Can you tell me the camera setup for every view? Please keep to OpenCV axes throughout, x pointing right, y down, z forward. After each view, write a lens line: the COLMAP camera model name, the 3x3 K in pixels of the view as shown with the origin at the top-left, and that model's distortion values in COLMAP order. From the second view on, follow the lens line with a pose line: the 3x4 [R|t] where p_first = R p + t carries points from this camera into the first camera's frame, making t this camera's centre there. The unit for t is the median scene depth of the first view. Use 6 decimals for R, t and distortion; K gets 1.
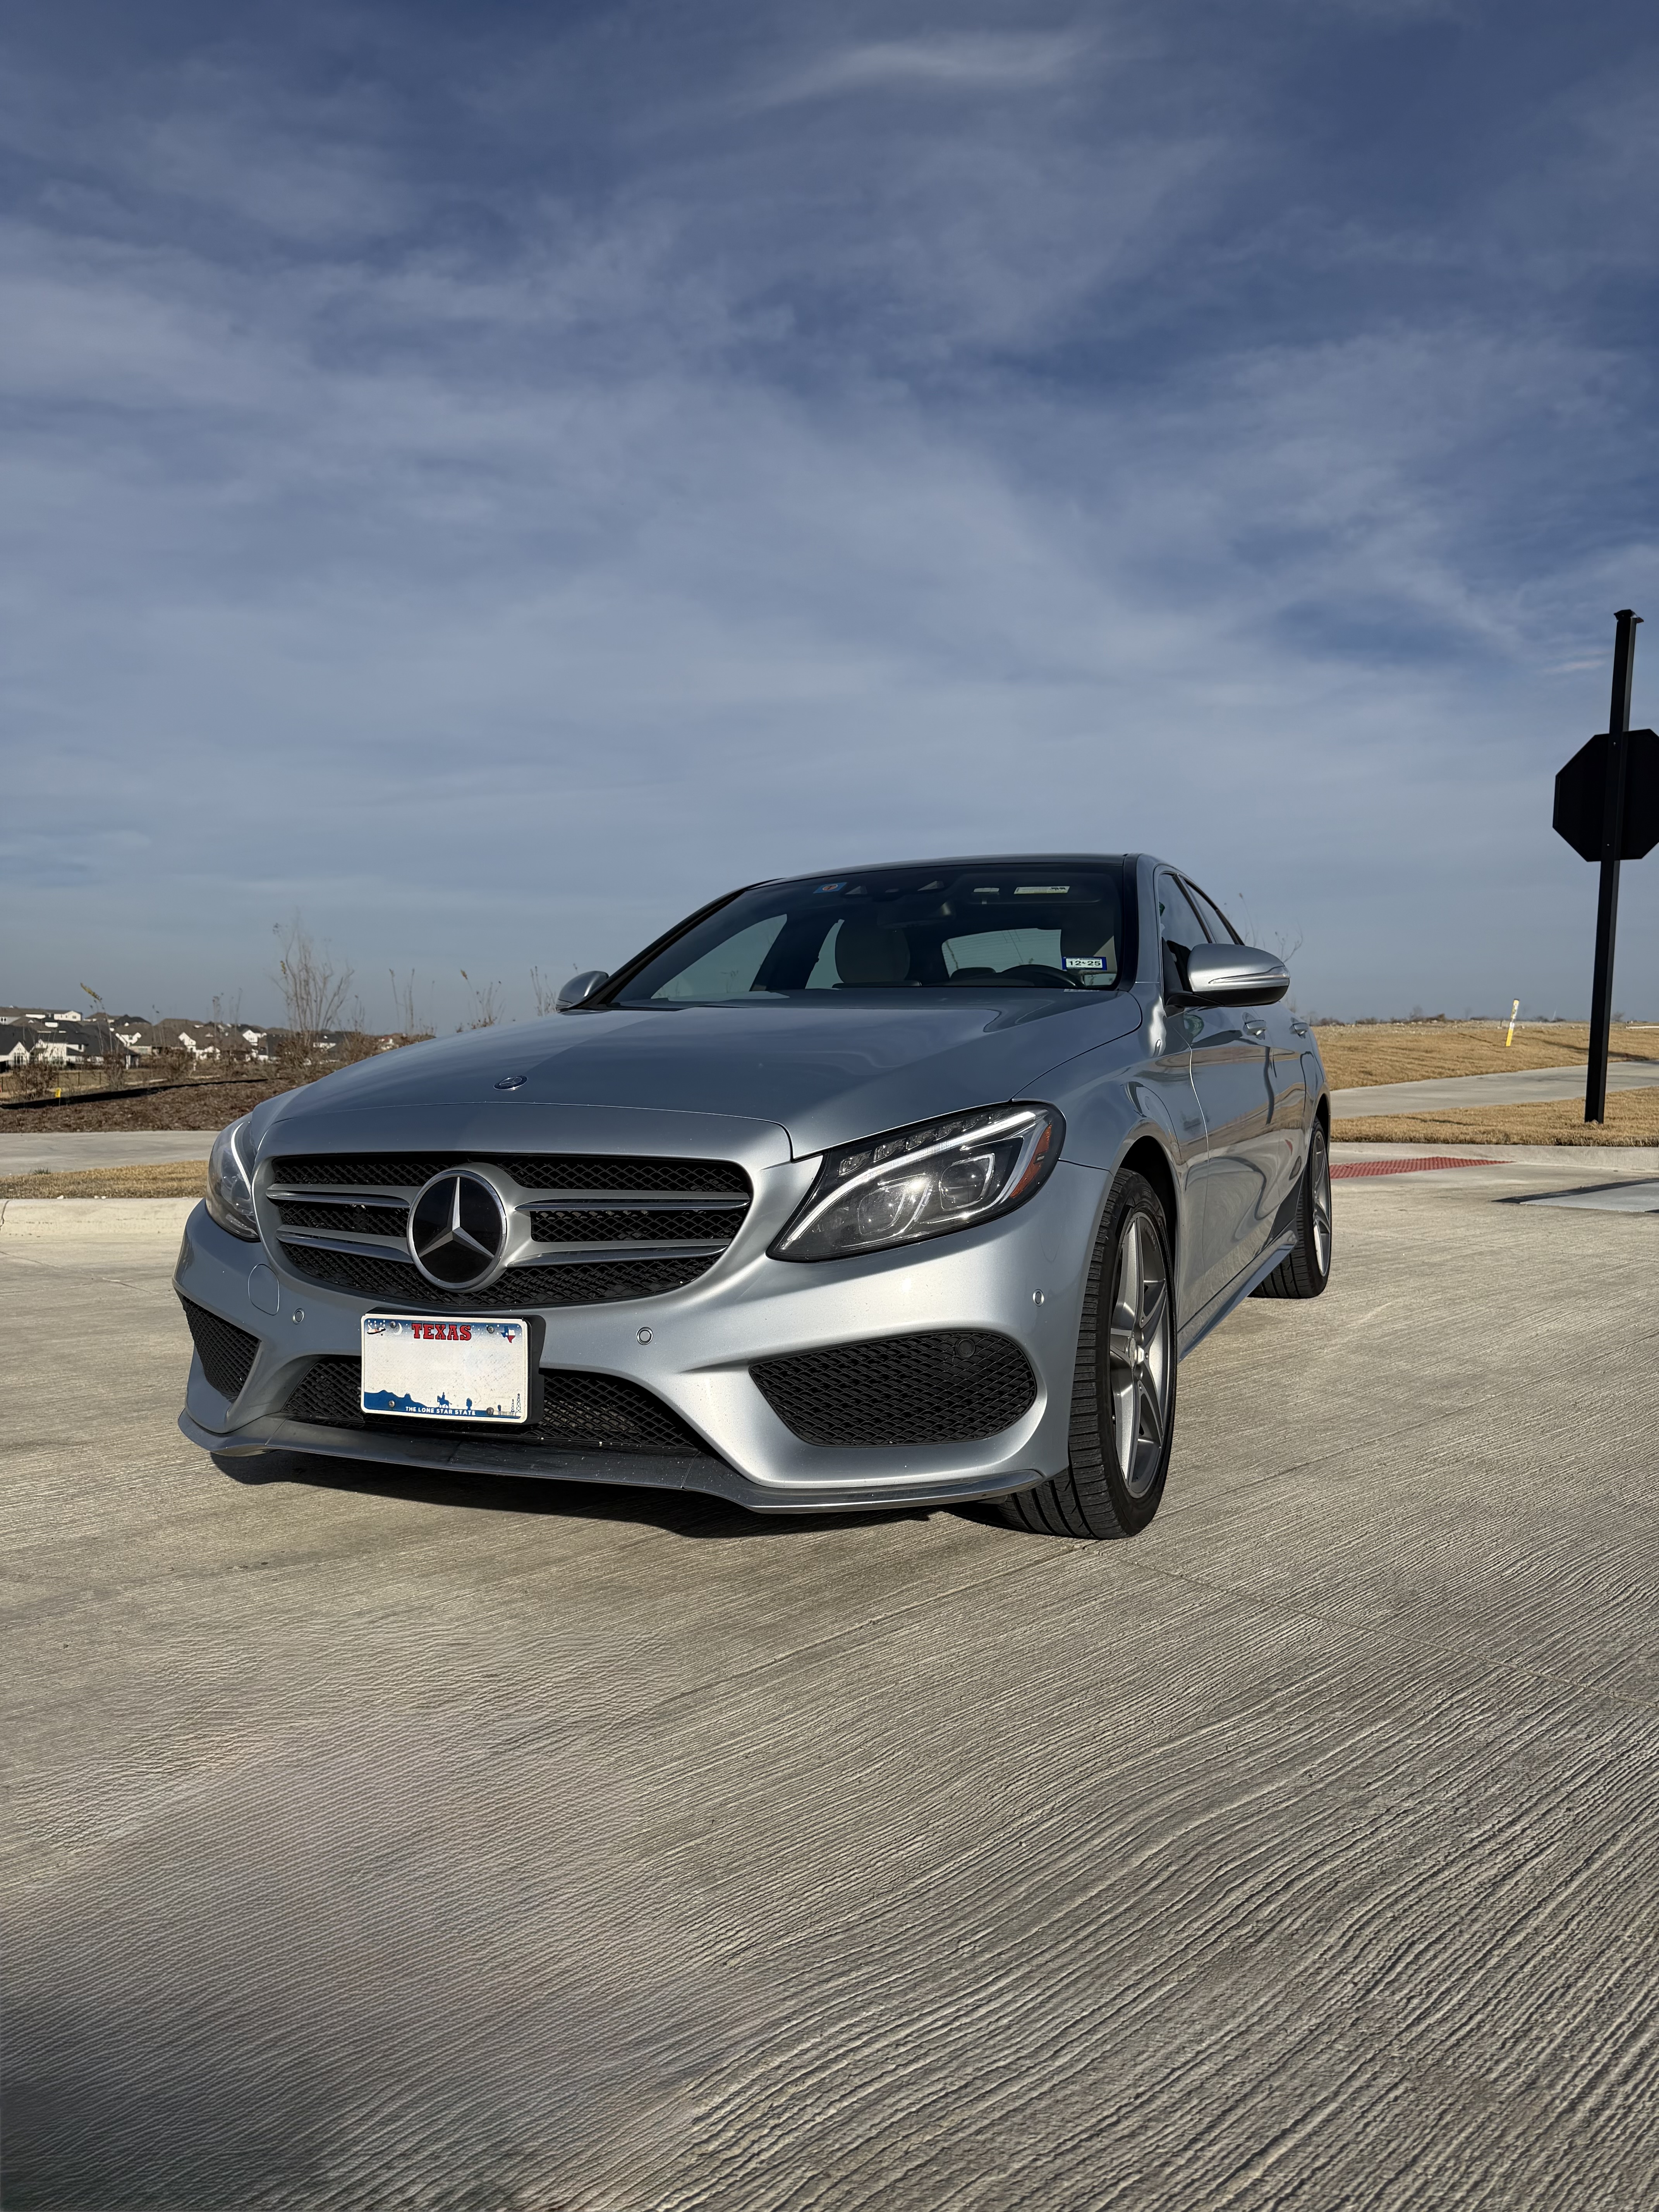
lens RADIAL K [[1607.5, 0, 829.5], [0, 1607.5, 1106.0], [0, 0, 1]] dist [0.075931, -0.214274]
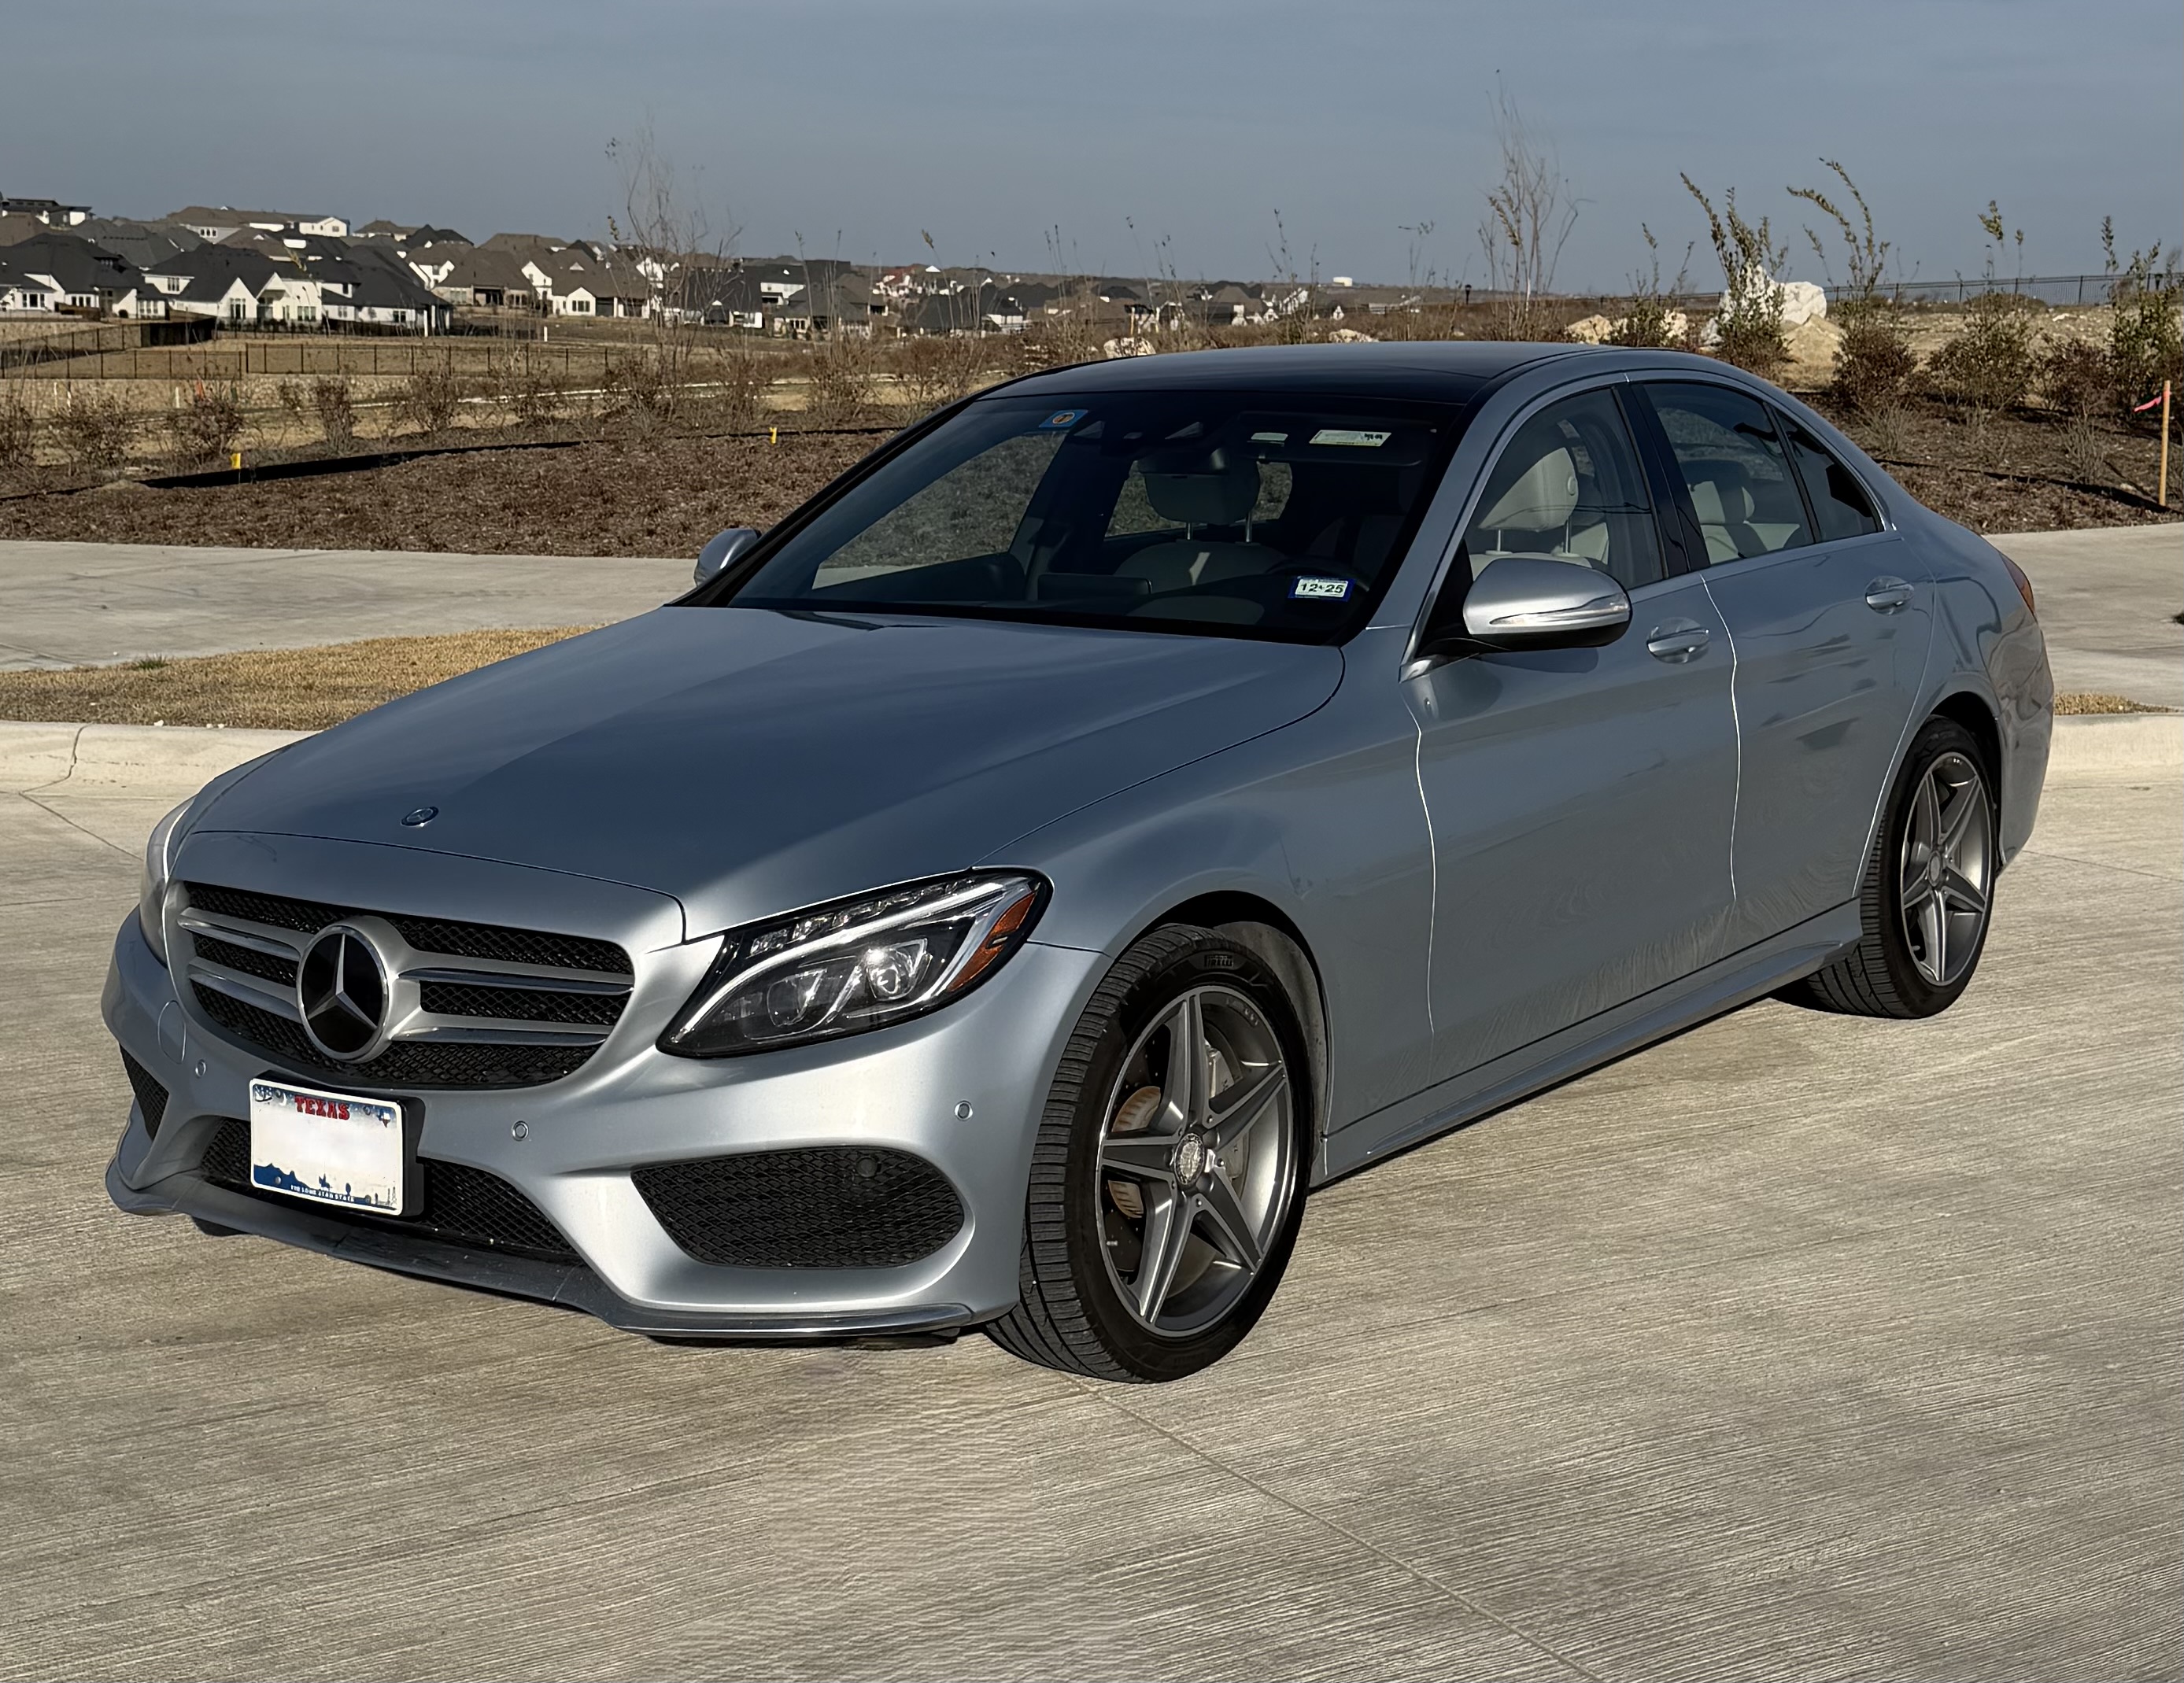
lens RADIAL K [[3358.7, 0, 1092.0], [0, 3358.7, 841.5], [0, 0, 1]] dist [0.115308, -0.100434]
pose [[0.973085, 0.043682, -0.226268, 0.561928], [-0.011590, 0.989905, 0.141261, -0.261720], [0.230154, -0.134836, 0.963768, -0.654526]]
